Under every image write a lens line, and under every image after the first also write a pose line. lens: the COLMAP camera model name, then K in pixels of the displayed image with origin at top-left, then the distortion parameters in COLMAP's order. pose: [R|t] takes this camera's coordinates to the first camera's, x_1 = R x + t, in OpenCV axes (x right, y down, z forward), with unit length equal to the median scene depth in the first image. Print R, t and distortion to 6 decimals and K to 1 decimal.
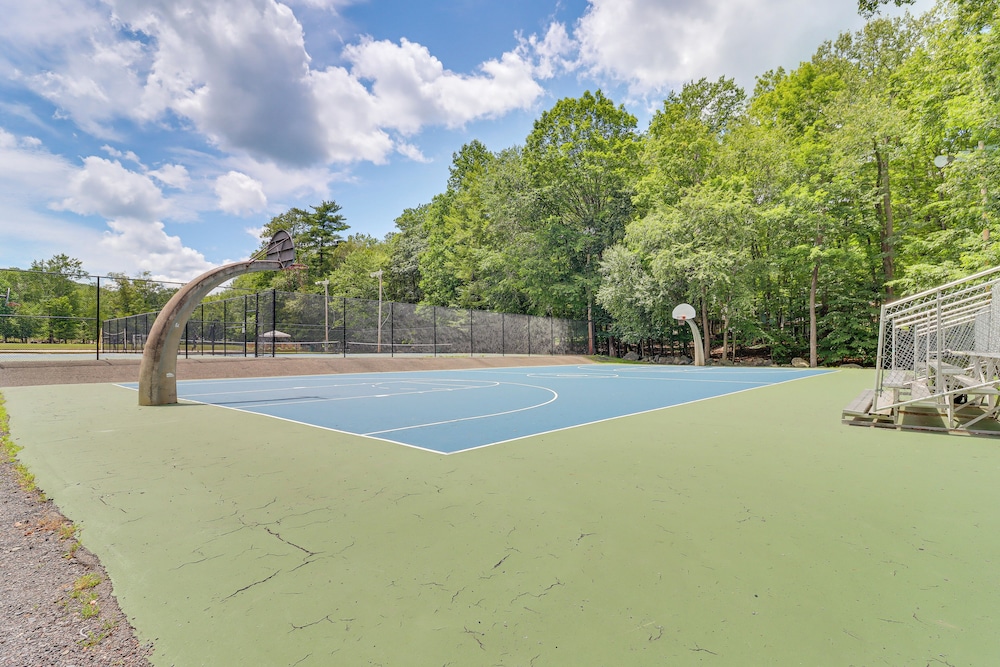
lens RADIAL K [[482.6, 0, 529.9], [0, 482.6, 335.0], [0, 0, 1]] dist [-0.034482, -0.001133]
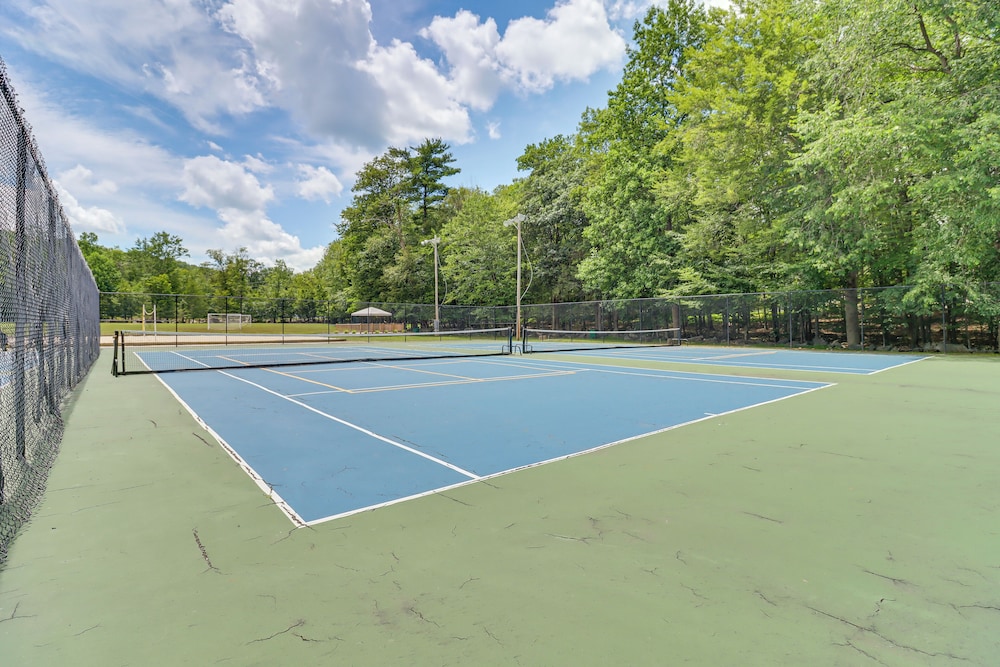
lens RADIAL K [[482.6, 0, 529.9], [0, 482.6, 335.0], [0, 0, 1]] dist [-0.034482, -0.001133]
pose [[0.986902, 0.001778, -0.161312, -0.142669], [0.006476, 0.998697, 0.050629, 0.000060], [0.161192, -0.051011, 0.985604, 0.247841]]
